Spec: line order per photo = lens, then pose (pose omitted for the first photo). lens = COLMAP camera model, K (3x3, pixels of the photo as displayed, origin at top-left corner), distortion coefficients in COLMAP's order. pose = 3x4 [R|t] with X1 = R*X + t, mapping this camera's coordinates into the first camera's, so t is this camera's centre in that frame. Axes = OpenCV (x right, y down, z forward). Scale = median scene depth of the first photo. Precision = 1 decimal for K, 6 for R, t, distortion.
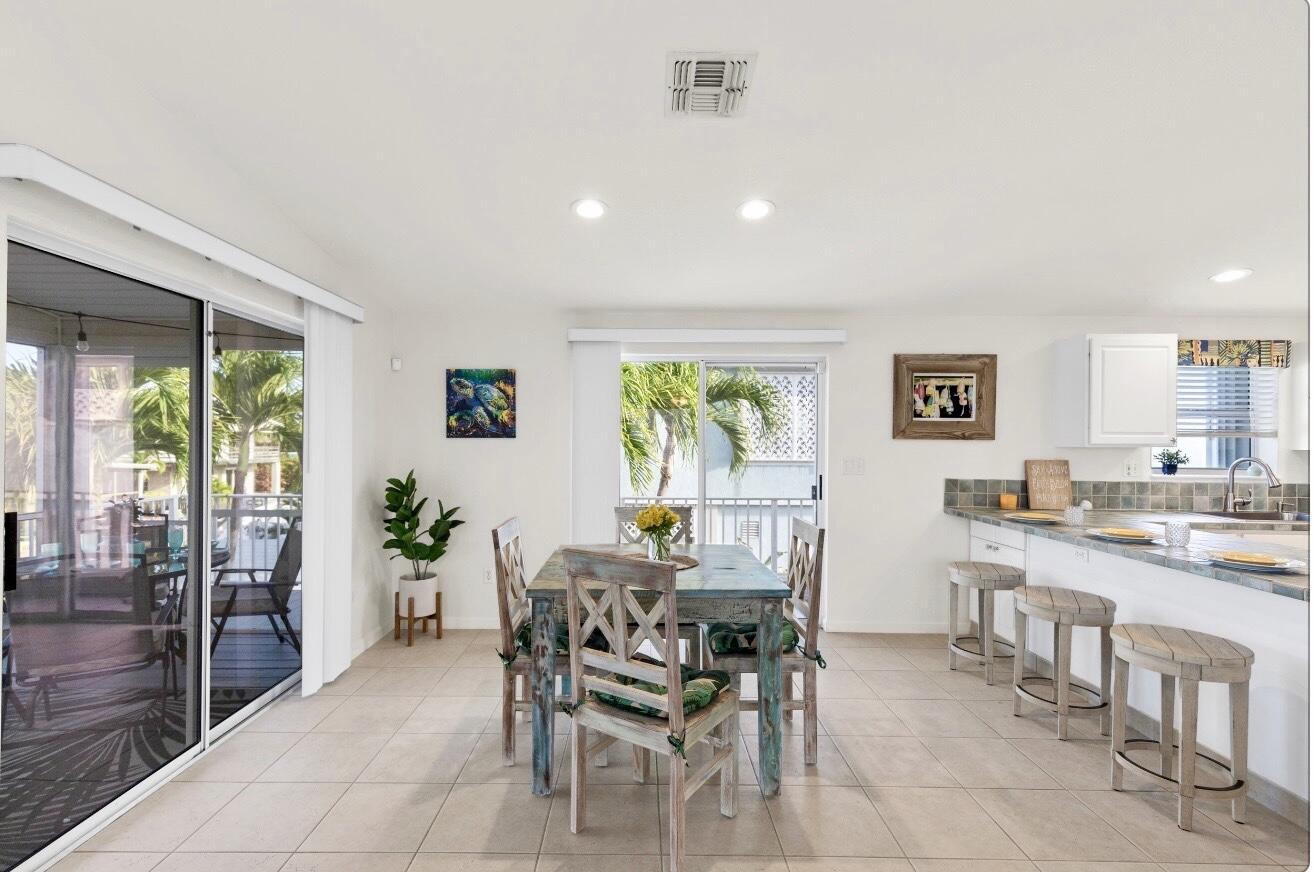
lens RADIAL K [[593.4, 0, 637.0], [0, 593.4, 441.4], [0, 0, 1]] dist [0.004434, 0.000100]
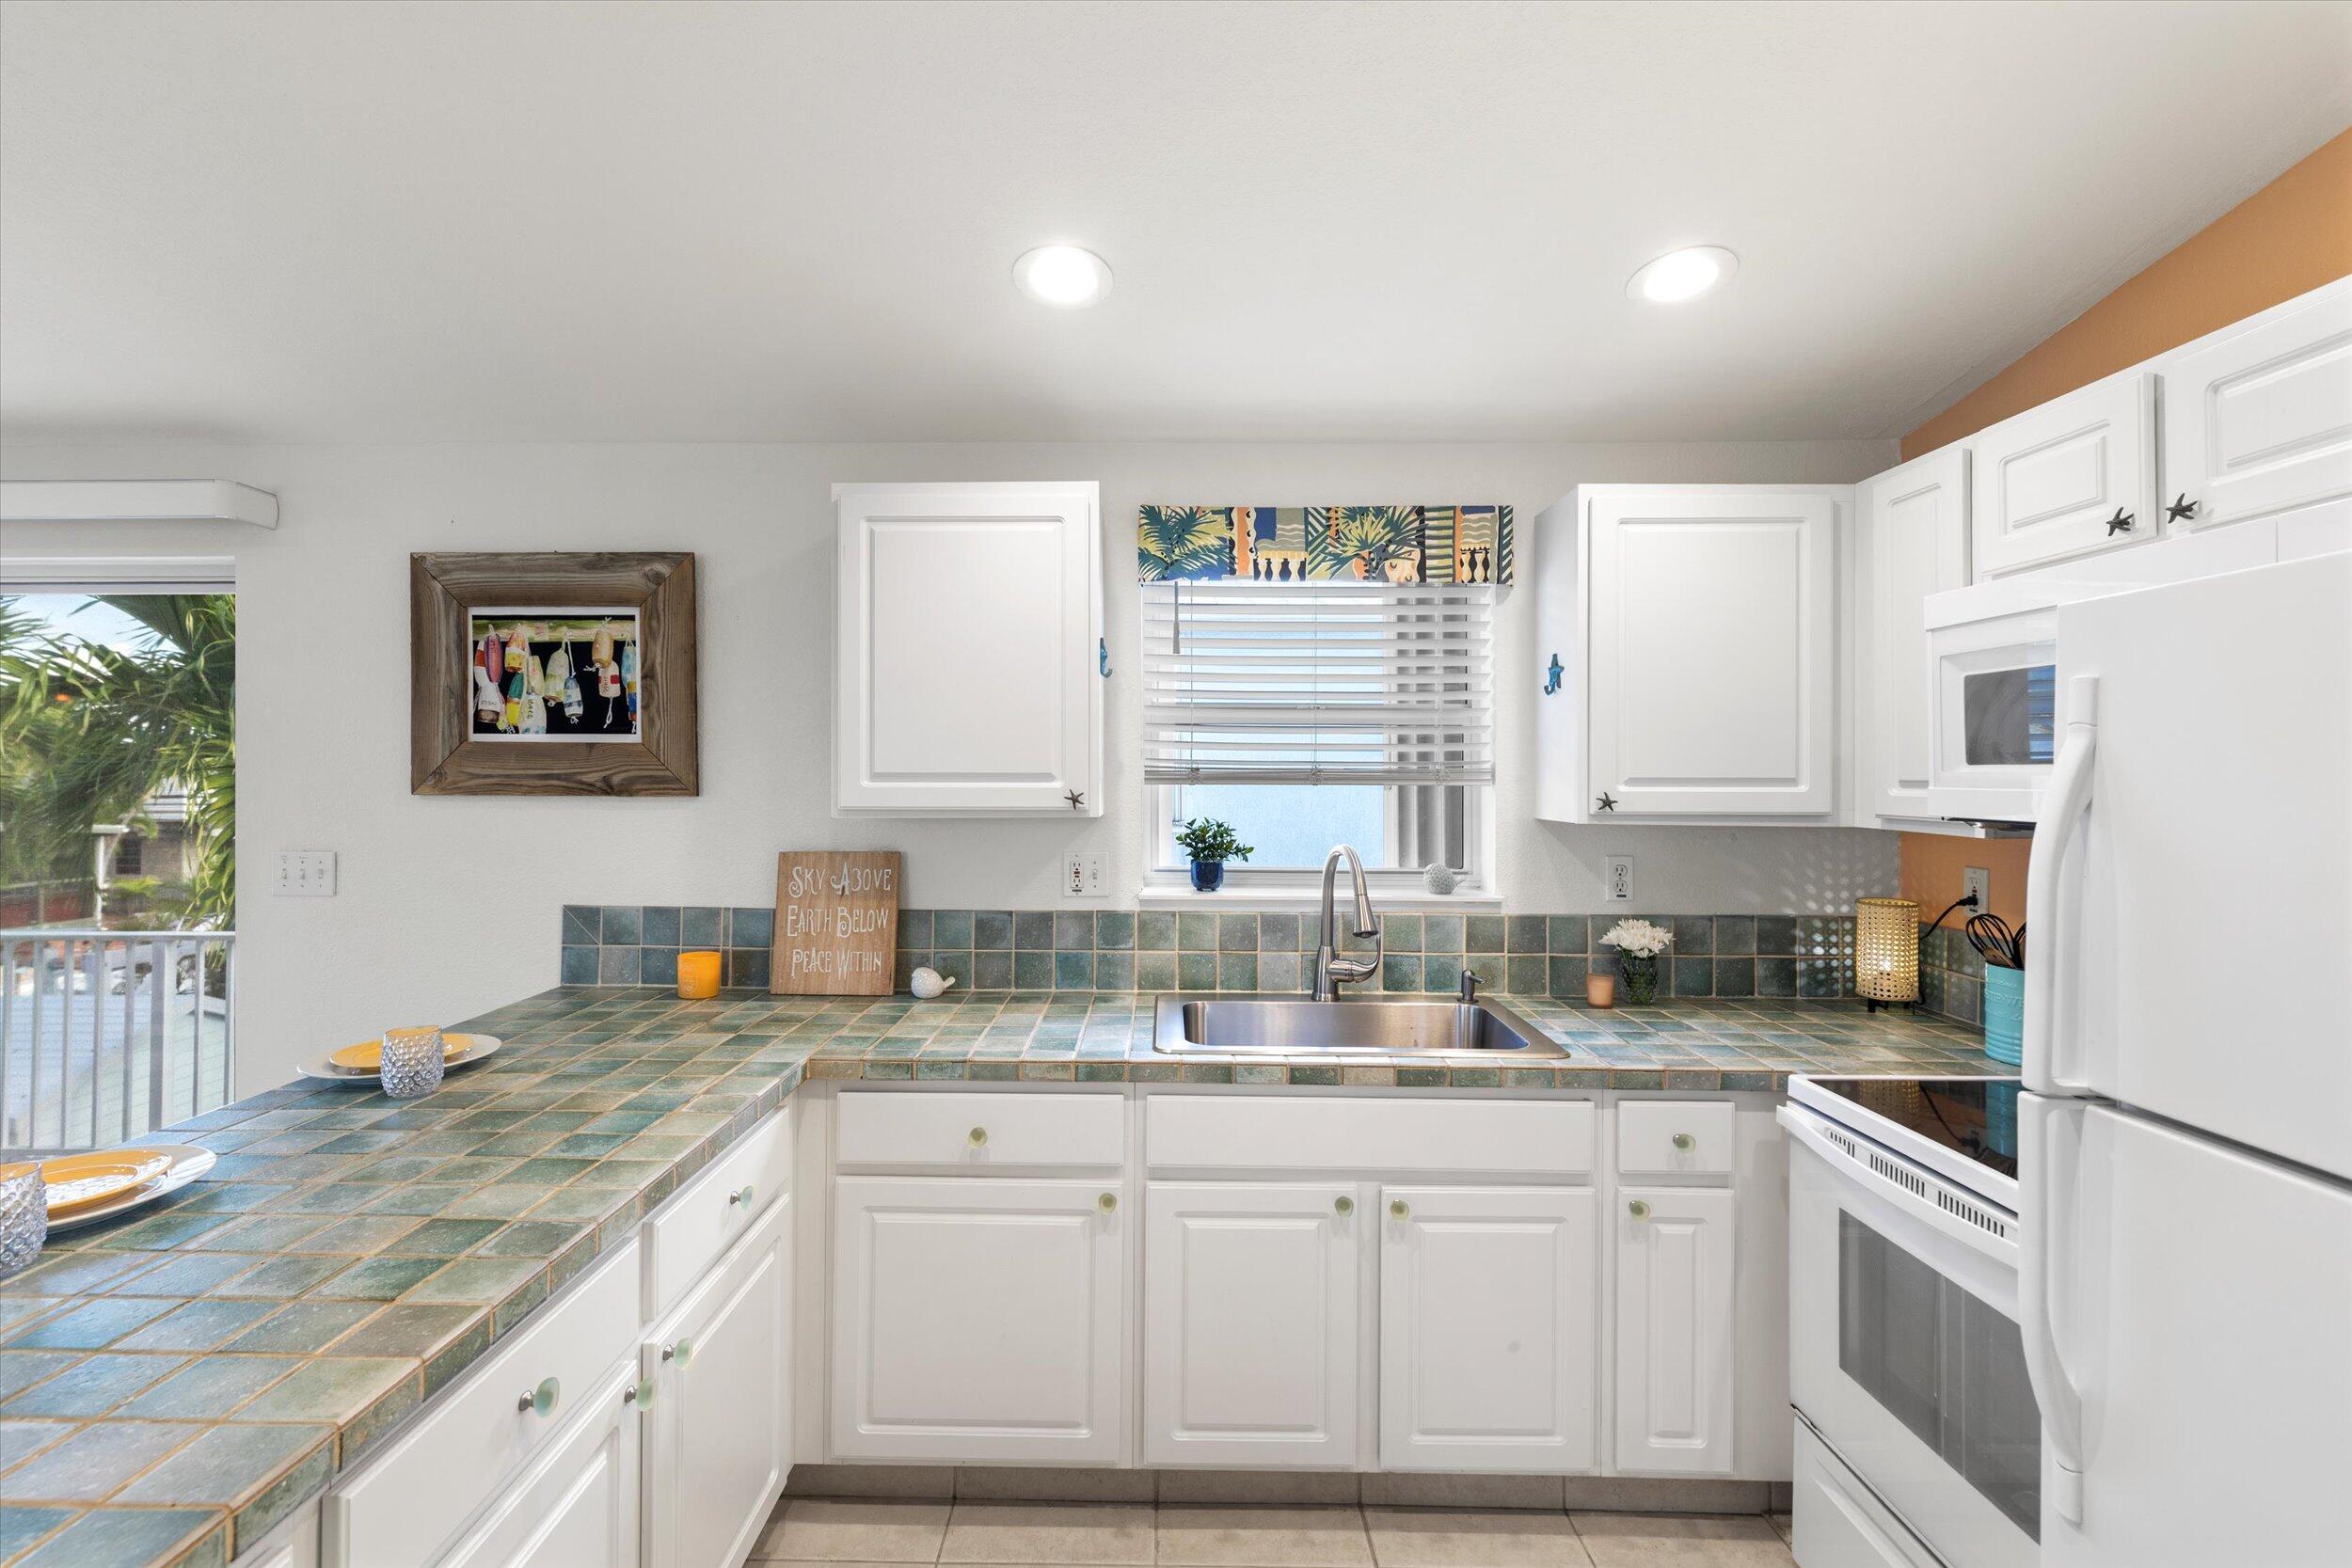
lens RADIAL K [[1071.3, 0, 1150.9], [0, 1071.3, 773.5], [0, 0, 1]] dist [0.009646, -0.000309]
pose [[0.999948, -0.005933, -0.008248, 0.875634], [0.005928, 0.999982, -0.000697, -0.013377], [0.008252, 0.000649, 0.999966, 0.365513]]
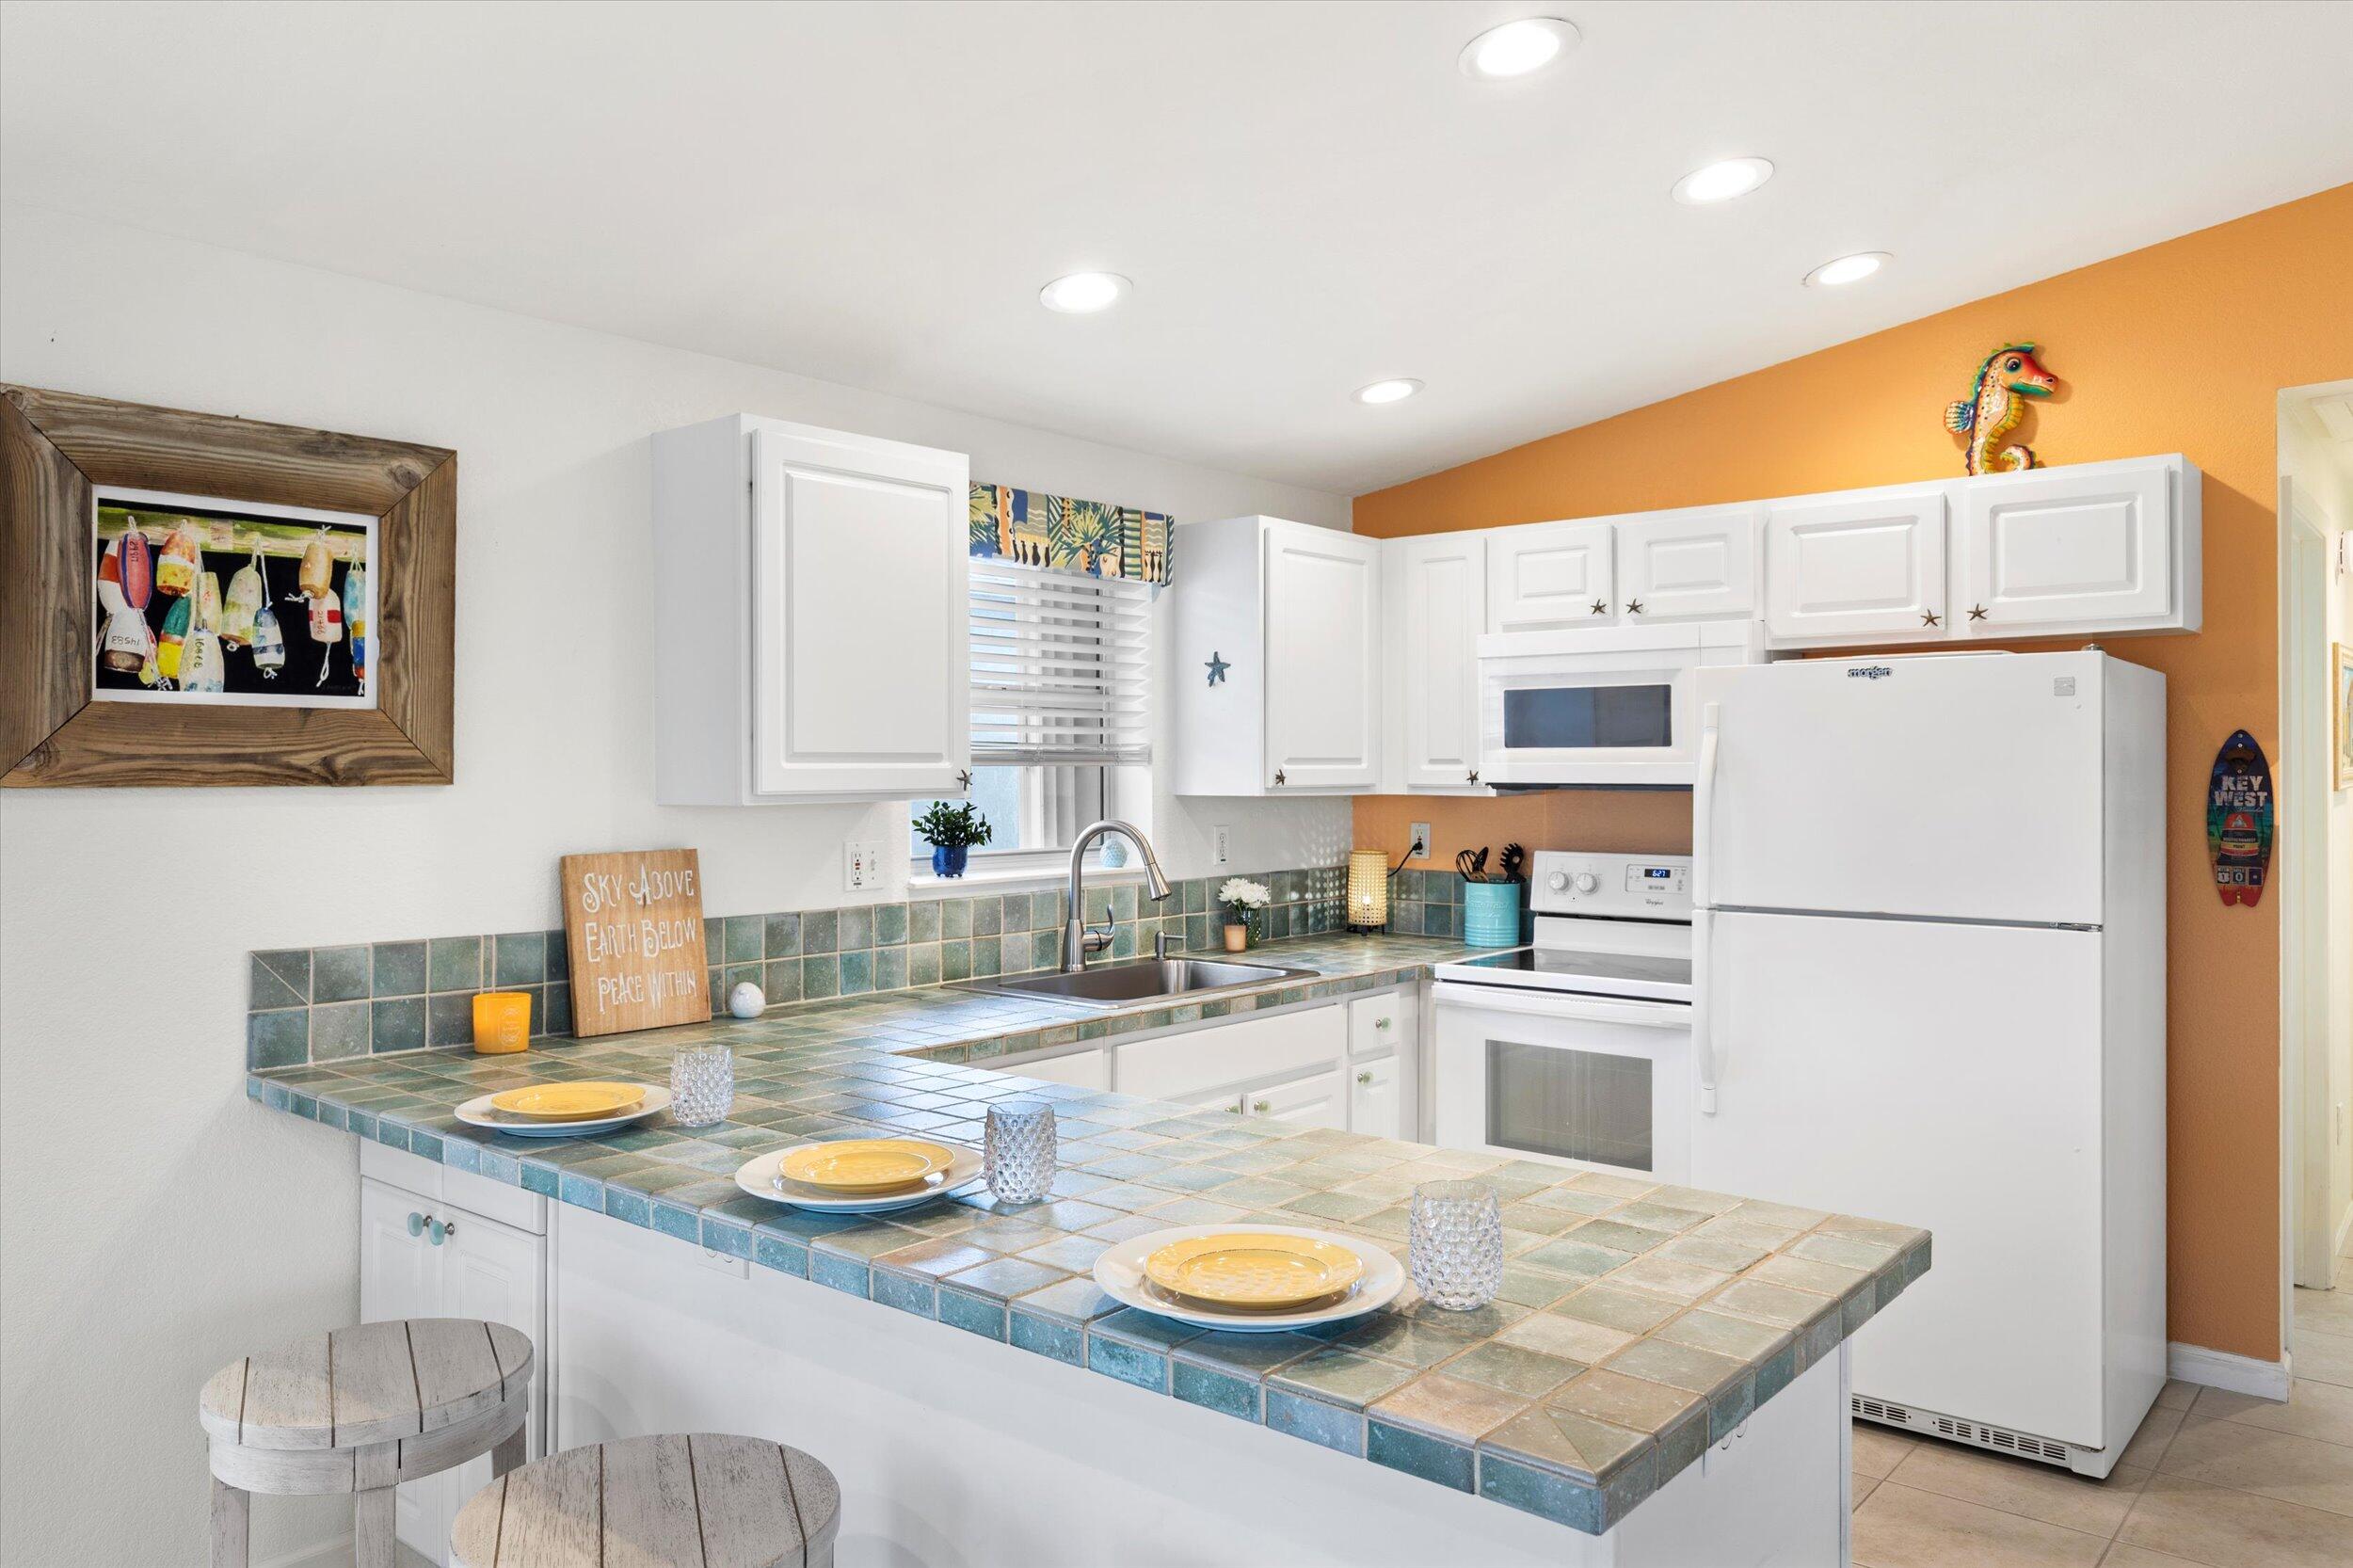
lens RADIAL K [[1659.4, 0, 1152.8], [0, 1659.4, 764.7], [0, 0, 1]] dist [-0.000994, -0.001511]
pose [[0.638756, -0.009170, 0.769354, 0.244189], [0.008229, 0.999953, 0.005087, -0.011715], [-0.769365, 0.003082, 0.638802, 0.310274]]
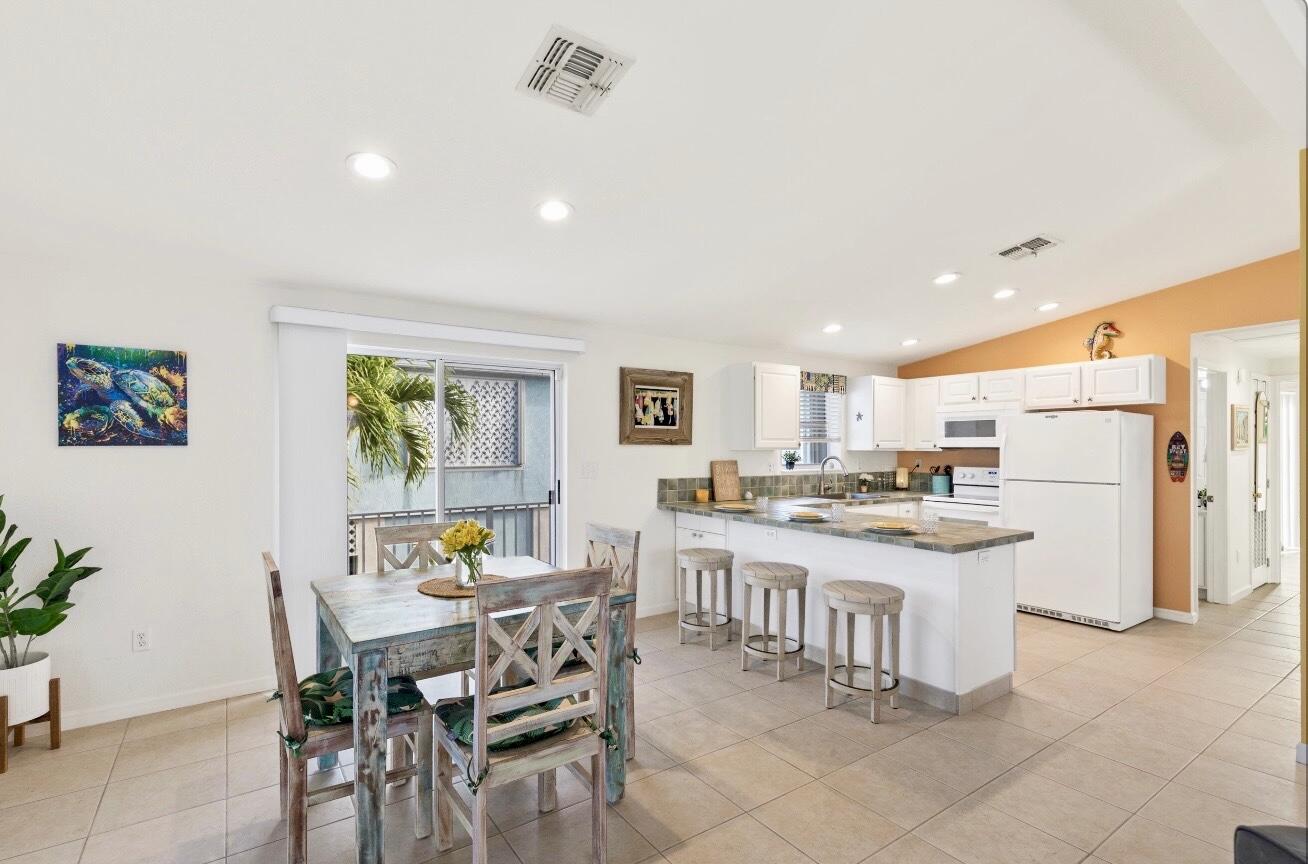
lens RADIAL K [[597.3, 0, 632.7], [0, 597.3, 446.8], [0, 0, 1]] dist [0.006806, -0.000612]
pose [[0.826845, -0.007448, 0.562380, -0.167941], [0.006636, 0.999972, 0.003486, -0.003287], [-0.562391, 0.000849, 0.826871, 0.077906]]
